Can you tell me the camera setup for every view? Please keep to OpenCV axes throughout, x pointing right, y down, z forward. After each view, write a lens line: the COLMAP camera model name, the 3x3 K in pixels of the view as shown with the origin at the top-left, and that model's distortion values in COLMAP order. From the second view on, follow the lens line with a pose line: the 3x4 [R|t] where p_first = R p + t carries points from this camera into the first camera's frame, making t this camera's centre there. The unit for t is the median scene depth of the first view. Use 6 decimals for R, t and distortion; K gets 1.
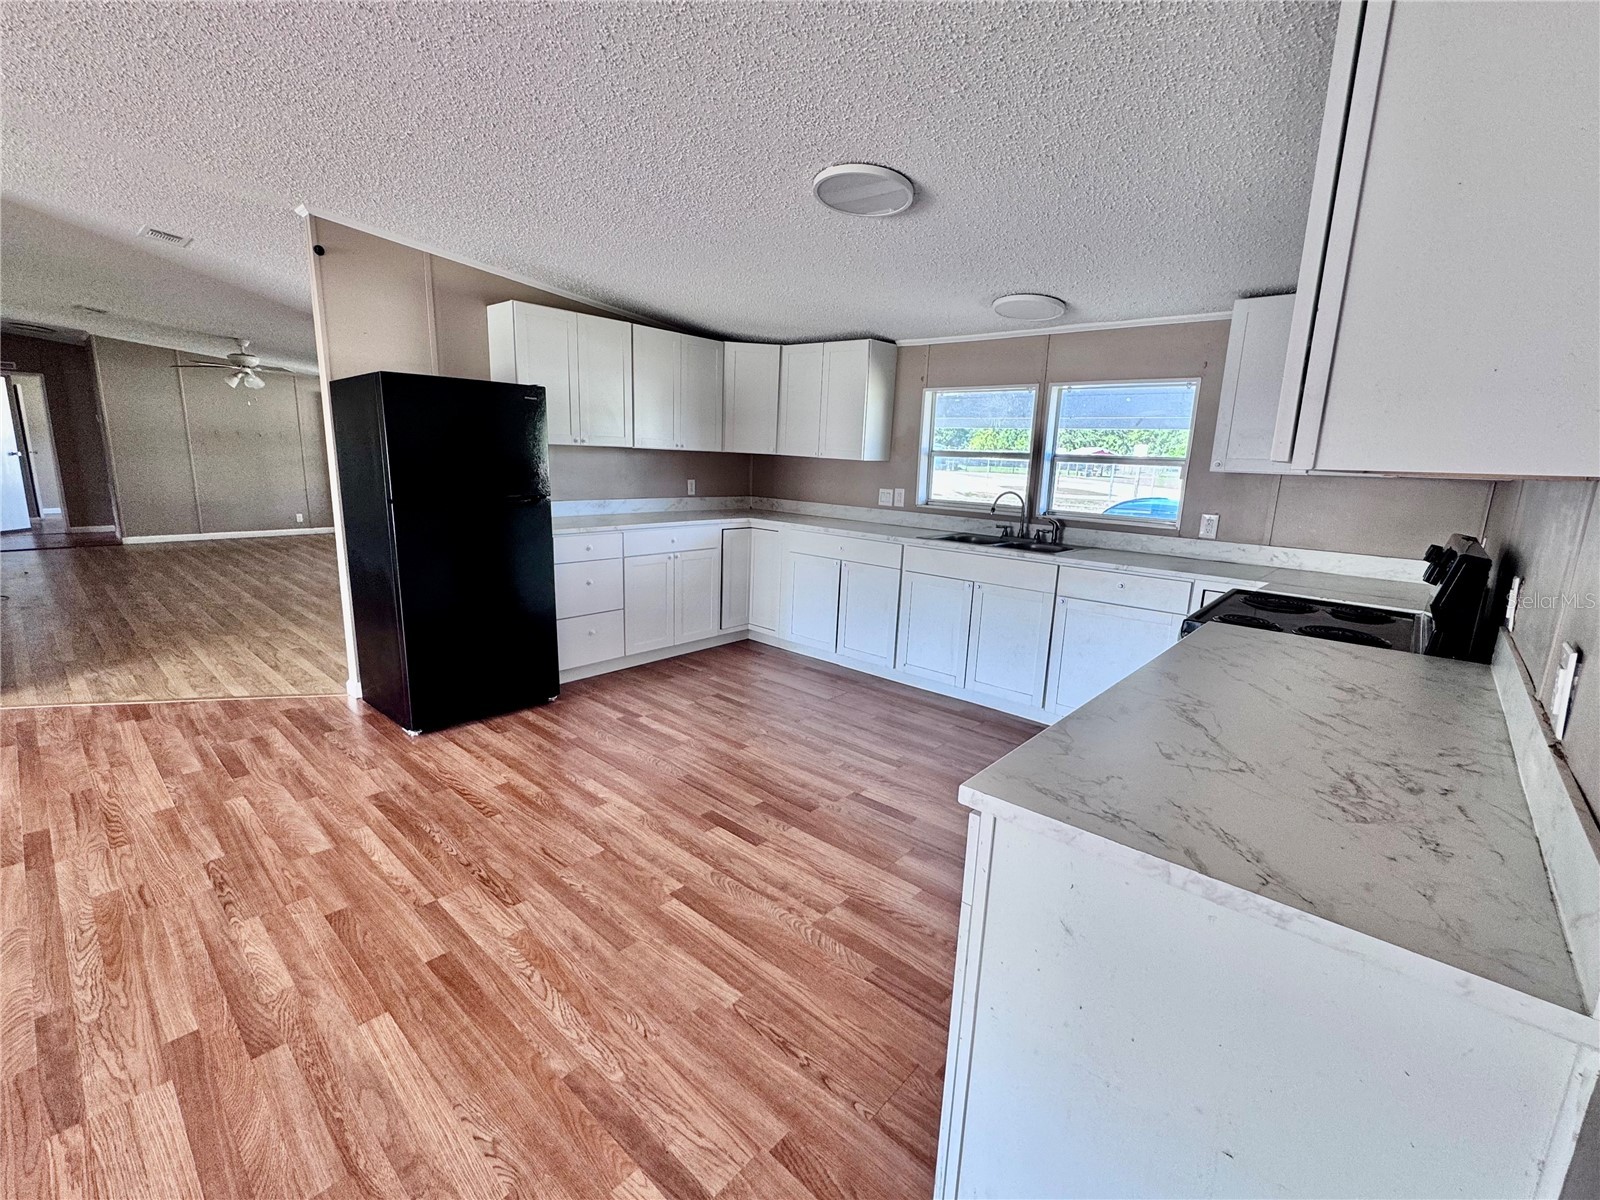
lens RADIAL K [[699.2, 0, 802.1], [0, 699.2, 595.0], [0, 0, 1]] dist [-0.001852, -0.000003]
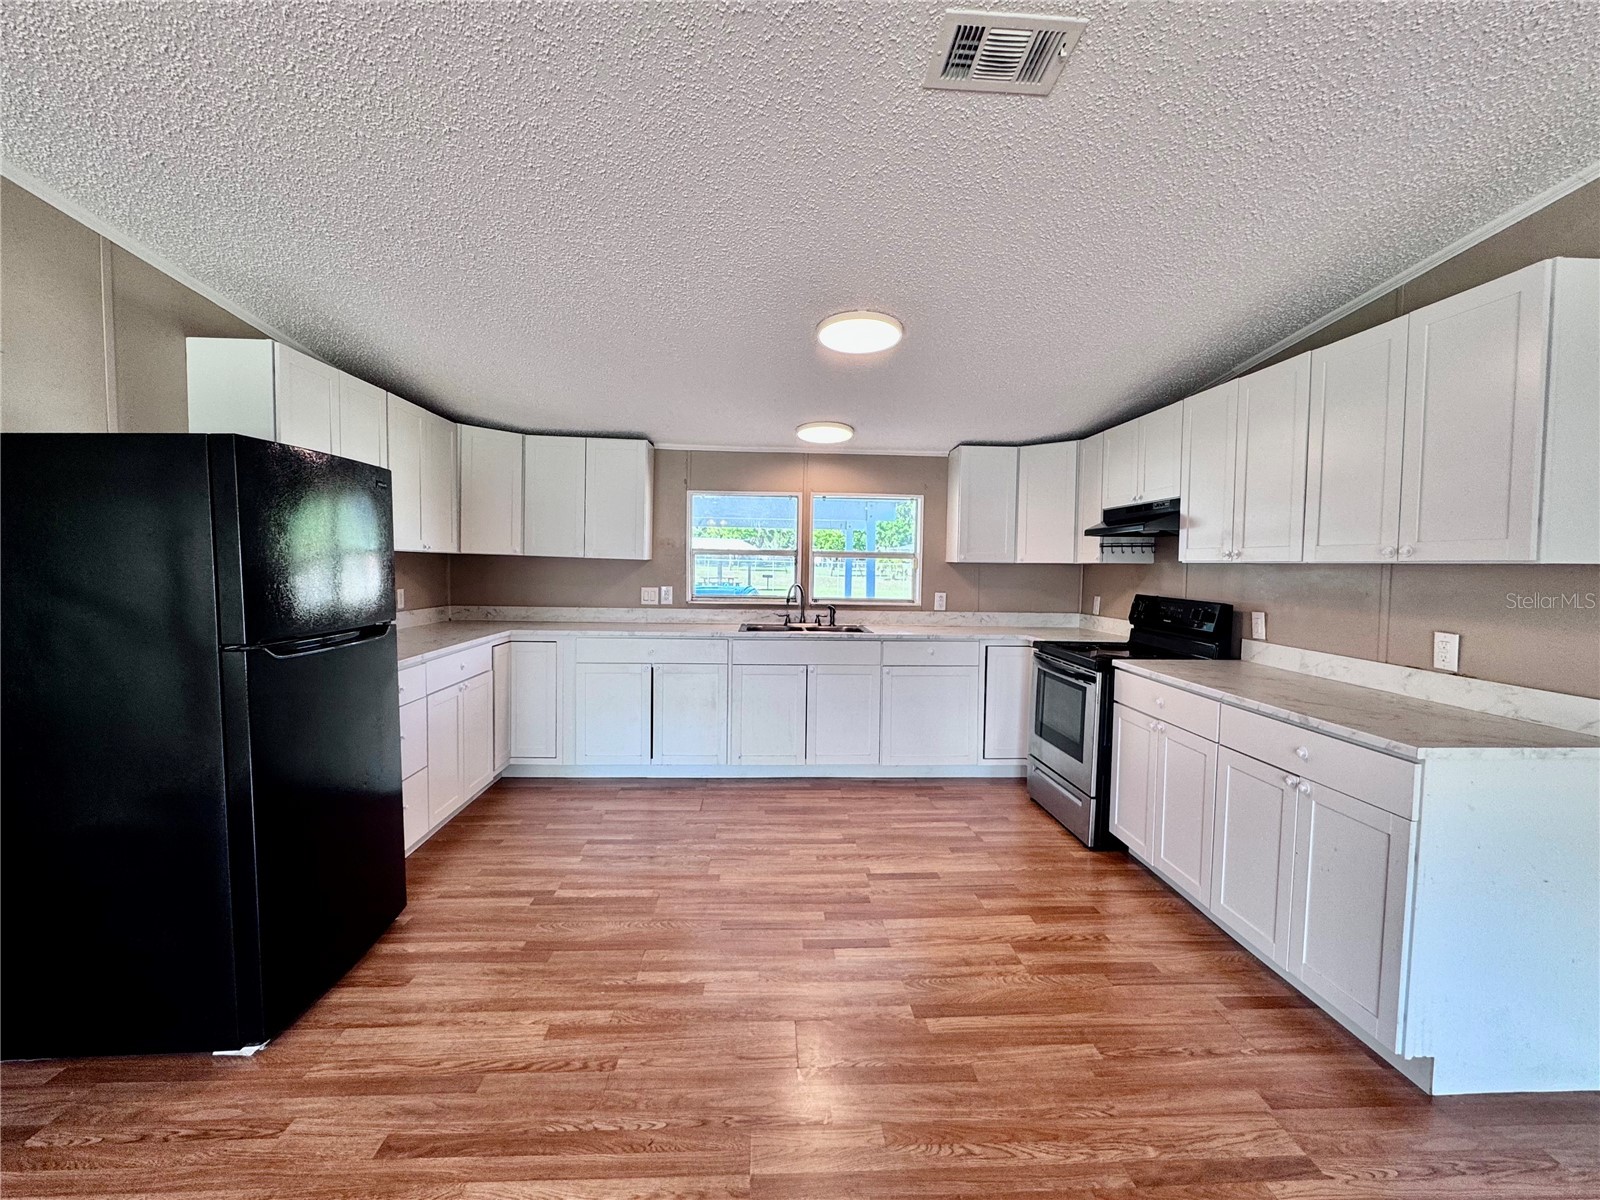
lens RADIAL K [[699.2, 0, 802.1], [0, 699.2, 595.0], [0, 0, 1]] dist [-0.001852, -0.000003]
pose [[0.711778, -0.058733, 0.699945, -0.575363], [0.148842, 0.986480, -0.068581, -0.058381], [-0.686454, 0.152995, 0.710896, 0.215936]]
